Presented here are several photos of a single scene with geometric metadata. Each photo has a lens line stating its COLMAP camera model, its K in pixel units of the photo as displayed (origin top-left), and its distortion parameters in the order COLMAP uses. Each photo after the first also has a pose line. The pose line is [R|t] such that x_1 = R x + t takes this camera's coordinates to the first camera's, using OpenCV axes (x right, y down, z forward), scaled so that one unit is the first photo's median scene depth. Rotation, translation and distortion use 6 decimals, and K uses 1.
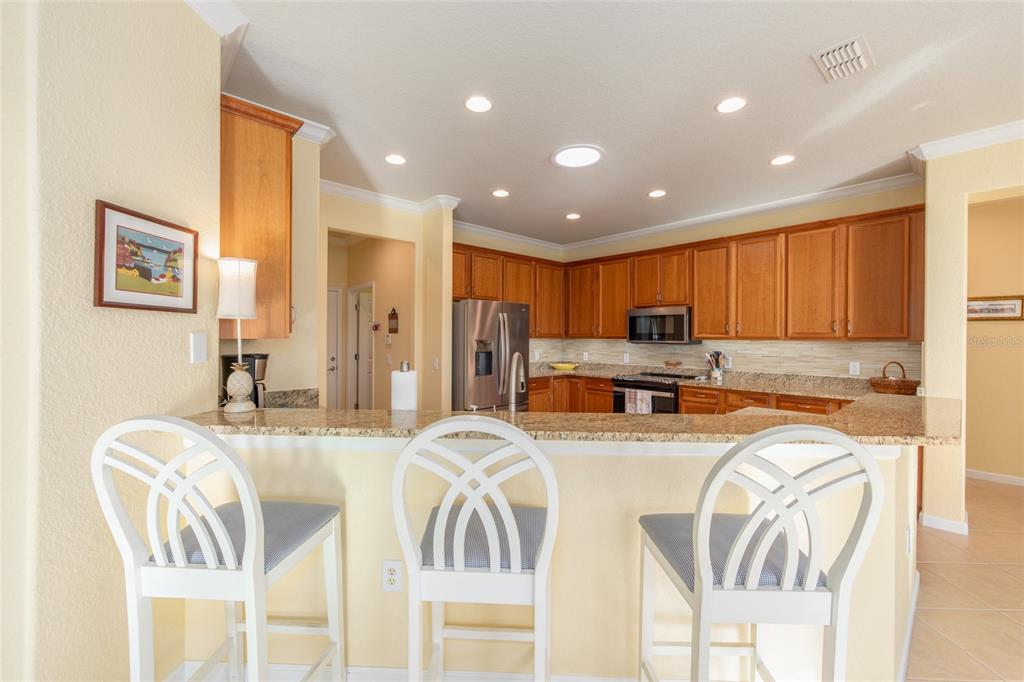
lens RADIAL K [[410.4, 0, 512.8], [0, 410.4, 335.8], [0, 0, 1]] dist [0.000533, 0.000589]
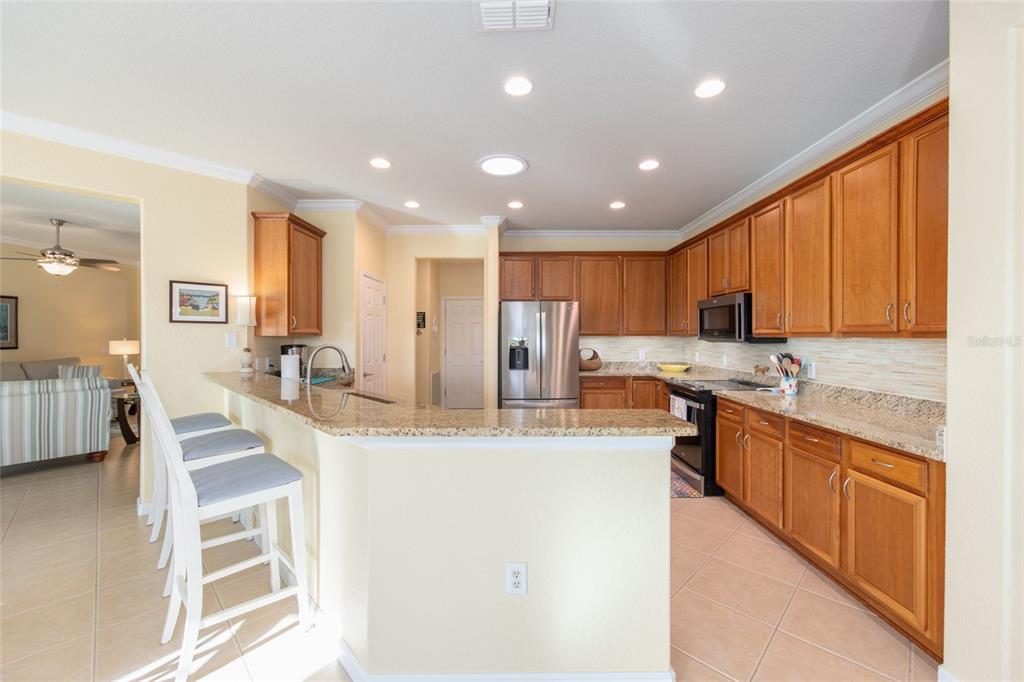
lens RADIAL K [[410.4, 0, 514.9], [0, 410.4, 338.4], [0, 0, 1]] dist [0.000533, 0.000589]
pose [[0.737782, 0.000656, -0.675039, 0.719966], [0.004435, 0.999973, 0.005818, 0.006573], [0.675025, -0.007286, 0.737759, 0.181783]]
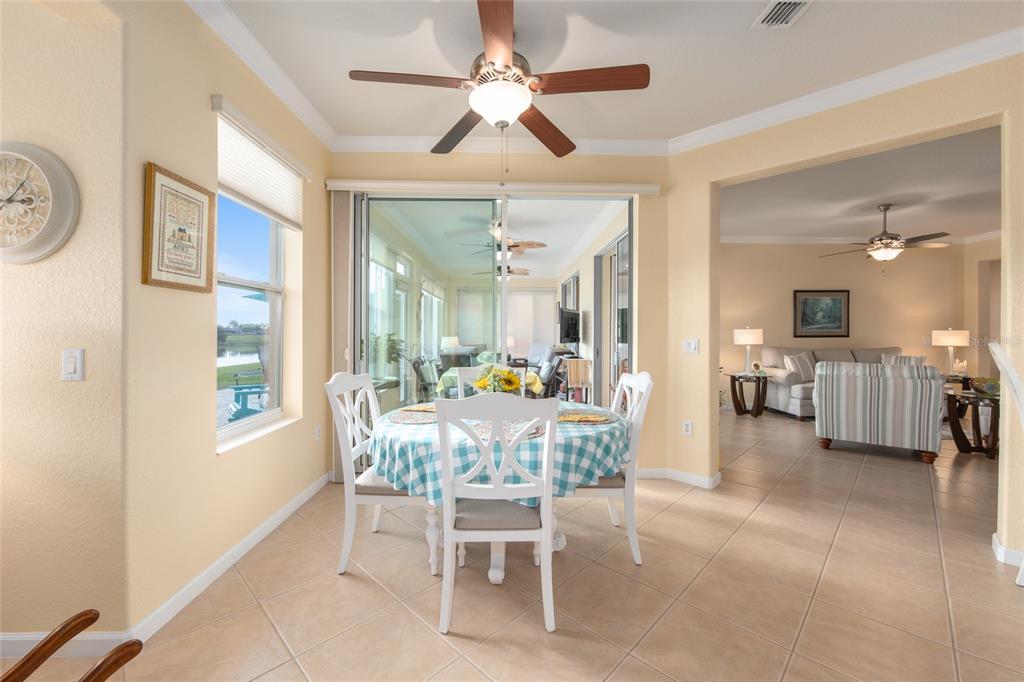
lens RADIAL K [[410.4, 0, 514.0], [0, 410.4, 332.9], [0, 0, 1]] dist [0.000533, 0.000589]
pose [[-0.663602, -0.007608, -0.748048, 0.510310], [-0.004006, 0.999970, -0.006616, 0.045853], [0.748076, -0.001394, -0.663612, 0.152831]]
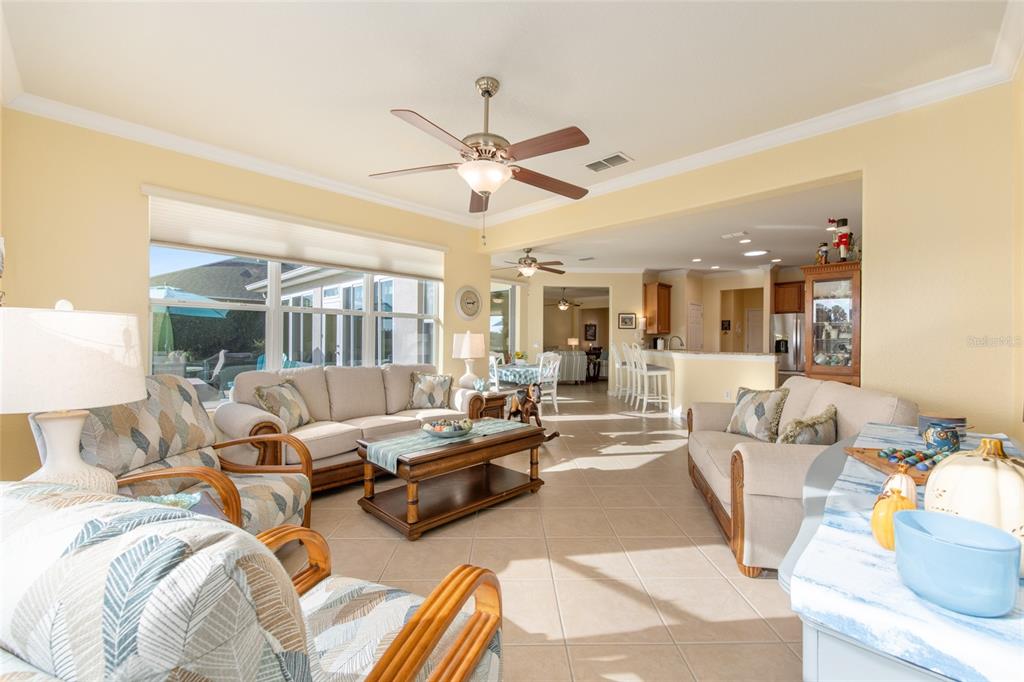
lens RADIAL K [[410.4, 0, 515.8], [0, 410.4, 343.1], [0, 0, 1]] dist [0.000533, 0.000589]
pose [[0.061097, 0.005044, -0.998119, 1.886192], [-0.002121, 0.999986, 0.004923, 0.046661], [0.998130, 0.001816, 0.061106, -0.378811]]
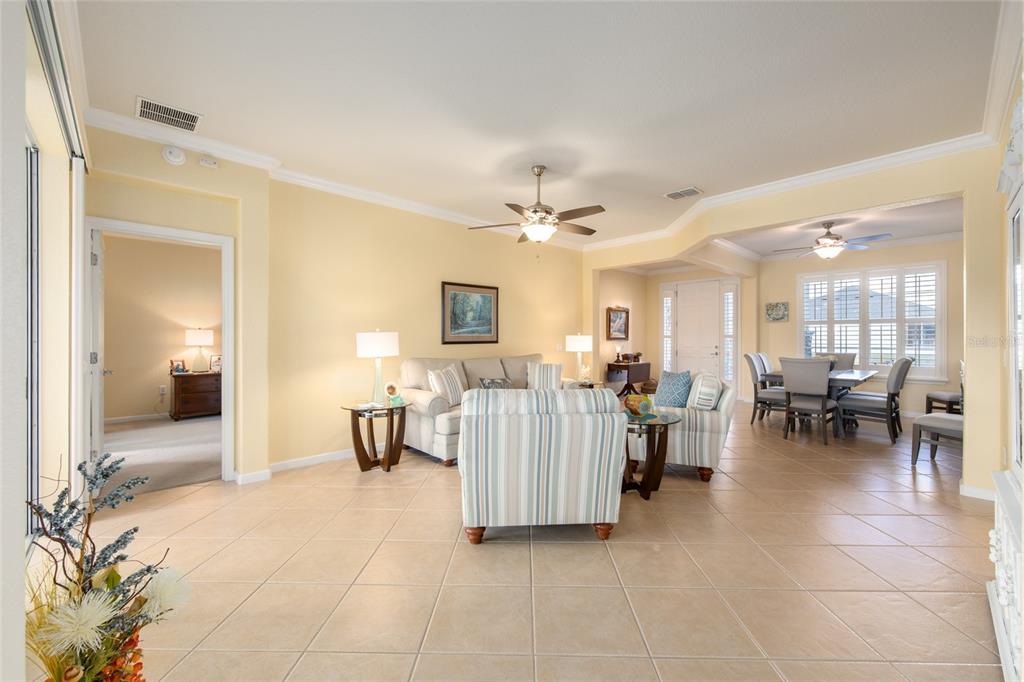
lens RADIAL K [[410.4, 0, 511.3], [0, 410.4, 339.4], [0, 0, 1]] dist [0.000533, 0.000589]
pose [[0.010666, -0.005113, -0.999930, -0.246692], [0.003665, 0.999980, -0.005074, 0.040584], [0.999936, -0.003610, 0.010685, 0.093379]]
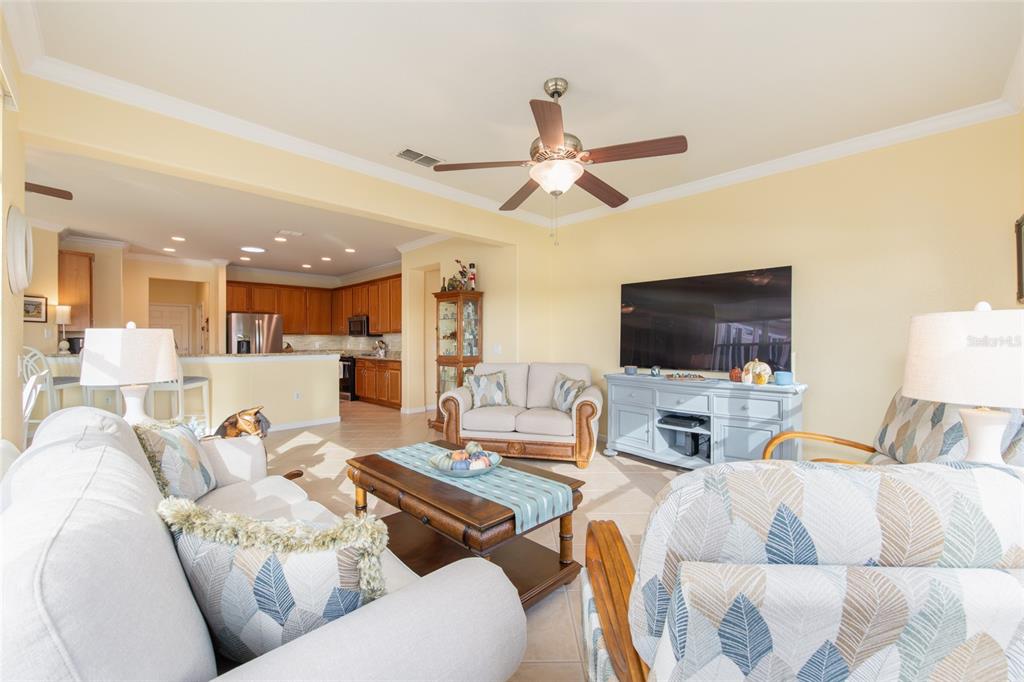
lens RADIAL K [[410.4, 0, 512.1], [0, 410.4, 341.8], [0, 0, 1]] dist [0.000533, 0.000589]
pose [[0.998847, -0.006980, 0.047488, 1.145297], [0.006646, 0.999952, 0.007178, 0.041054], [-0.047536, -0.006855, 0.998846, -1.011294]]
